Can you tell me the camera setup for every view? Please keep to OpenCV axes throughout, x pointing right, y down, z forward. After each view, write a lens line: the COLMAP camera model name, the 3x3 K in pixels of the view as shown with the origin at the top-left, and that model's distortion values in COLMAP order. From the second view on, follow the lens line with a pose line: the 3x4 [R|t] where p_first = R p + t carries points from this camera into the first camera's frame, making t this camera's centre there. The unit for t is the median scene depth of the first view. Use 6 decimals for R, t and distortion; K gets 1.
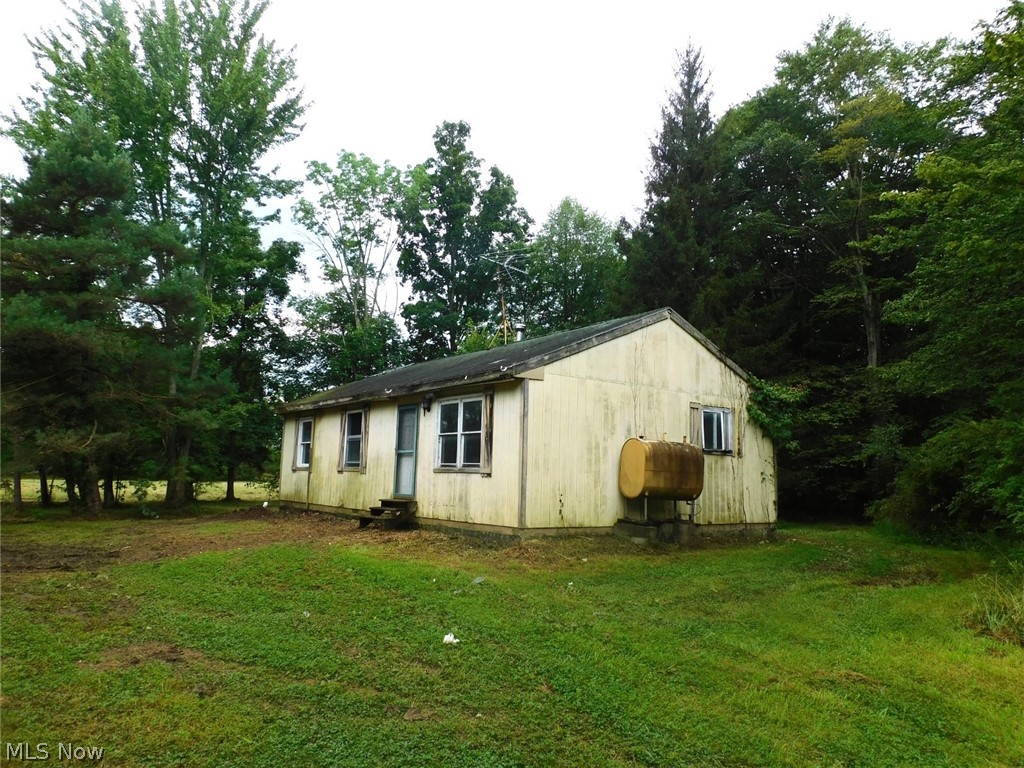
lens RADIAL K [[722.5, 0, 512.0], [0, 722.5, 384.0], [0, 0, 1]] dist [-0.031378, 0.002218]
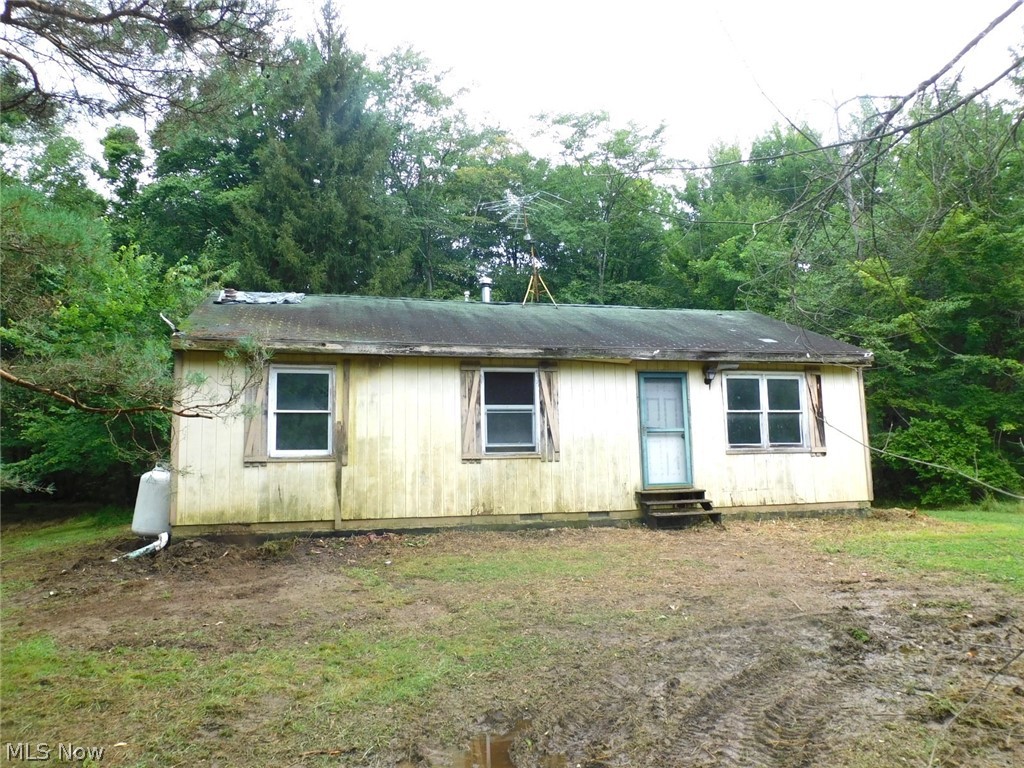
lens RADIAL K [[722.5, 0, 512.0], [0, 722.5, 384.0], [0, 0, 1]] dist [-0.031378, 0.002218]
pose [[0.395001, 0.091072, 0.914156, -1.051947], [-0.084097, 0.994481, -0.062737, 0.118195], [-0.914824, -0.052097, 0.400479, 0.921489]]
